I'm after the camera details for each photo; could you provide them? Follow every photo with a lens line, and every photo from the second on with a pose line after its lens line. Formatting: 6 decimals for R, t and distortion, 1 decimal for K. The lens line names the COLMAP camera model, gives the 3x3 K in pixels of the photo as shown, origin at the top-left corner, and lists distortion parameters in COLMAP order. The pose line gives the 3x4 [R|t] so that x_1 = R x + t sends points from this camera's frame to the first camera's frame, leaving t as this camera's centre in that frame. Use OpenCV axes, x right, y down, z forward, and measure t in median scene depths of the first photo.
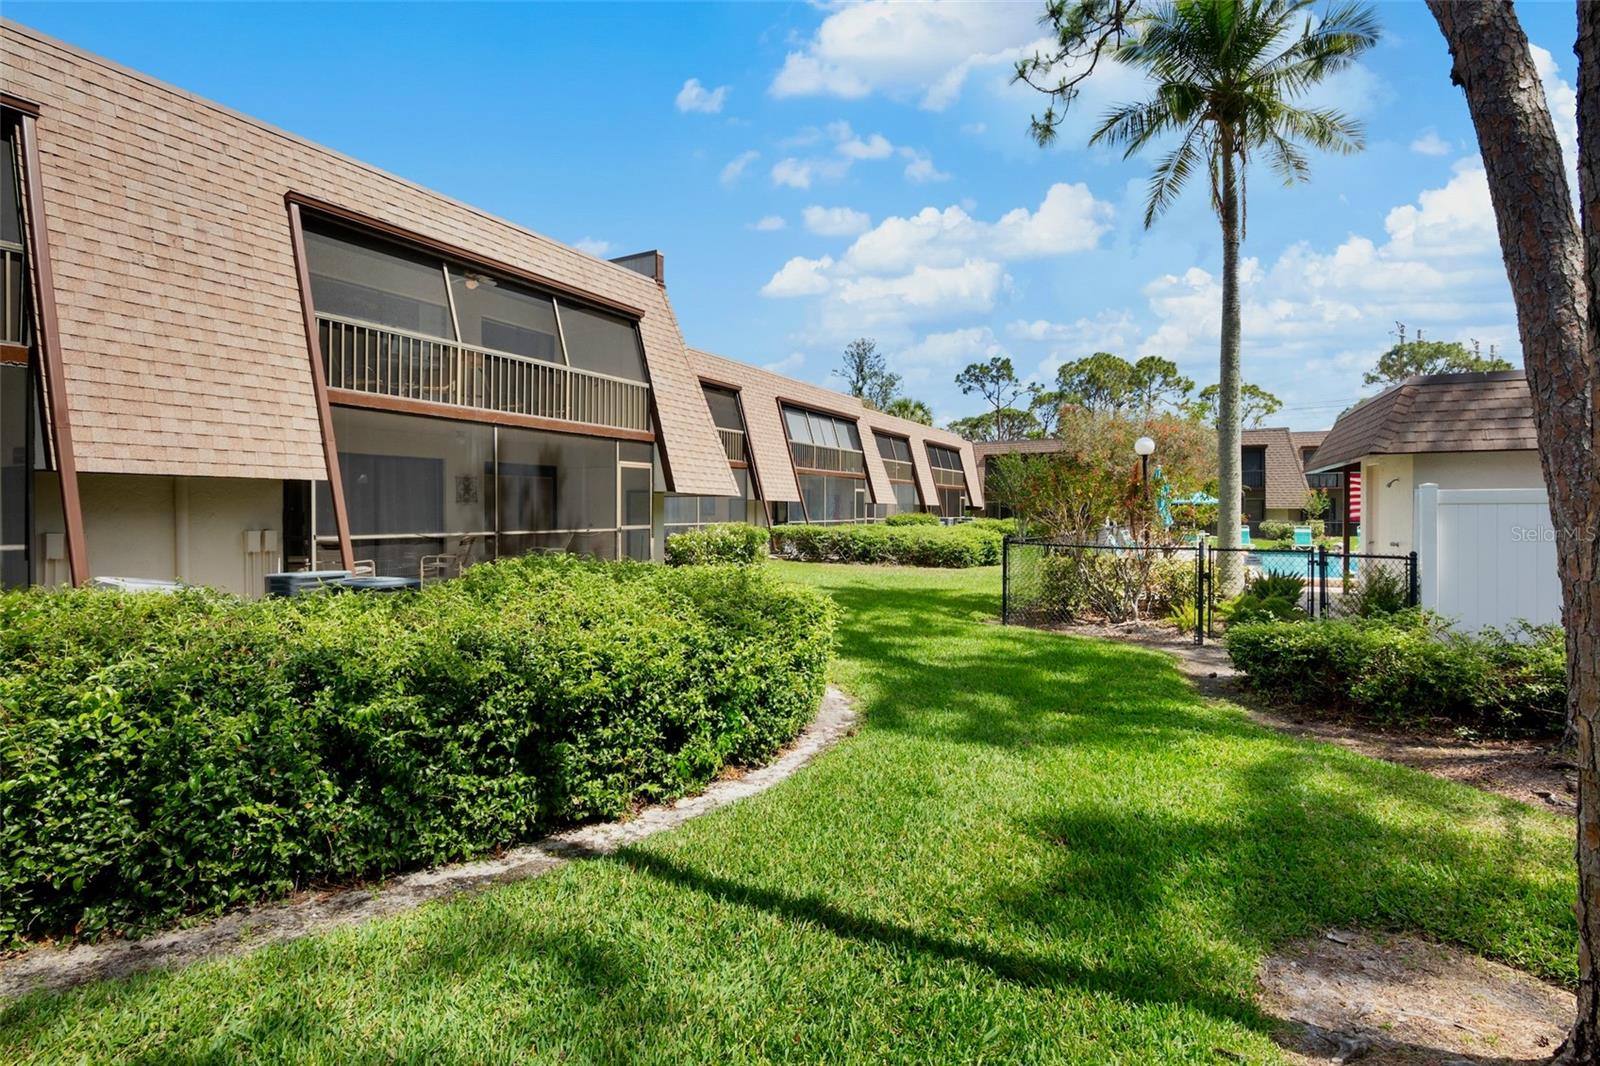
lens RADIAL K [[783.8, 0, 792.2], [0, 783.8, 517.9], [0, 0, 1]] dist [-0.022665, 0.001758]
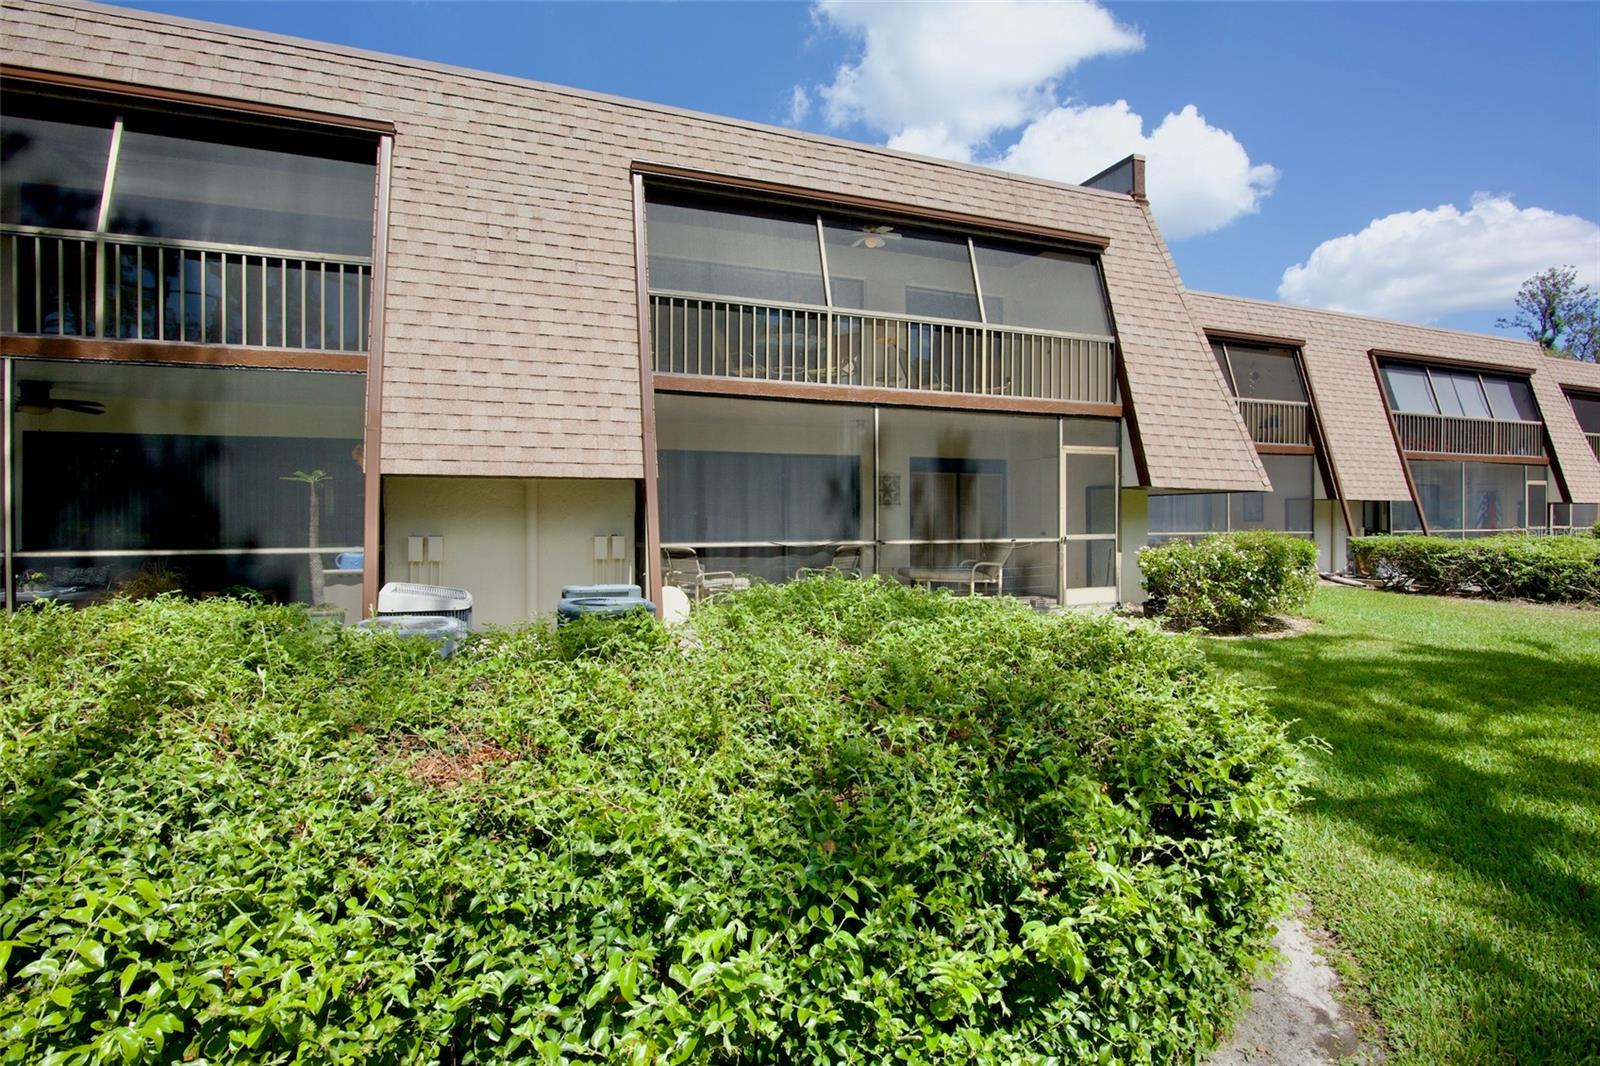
lens RADIAL K [[783.8, 0, 792.2], [0, 783.8, 517.9], [0, 0, 1]] dist [-0.022665, 0.001758]
pose [[0.766418, -0.004121, -0.642329, 0.067236], [-0.002335, 0.999955, -0.009202, 0.002319], [0.642338, 0.008553, 0.766374, 0.366344]]
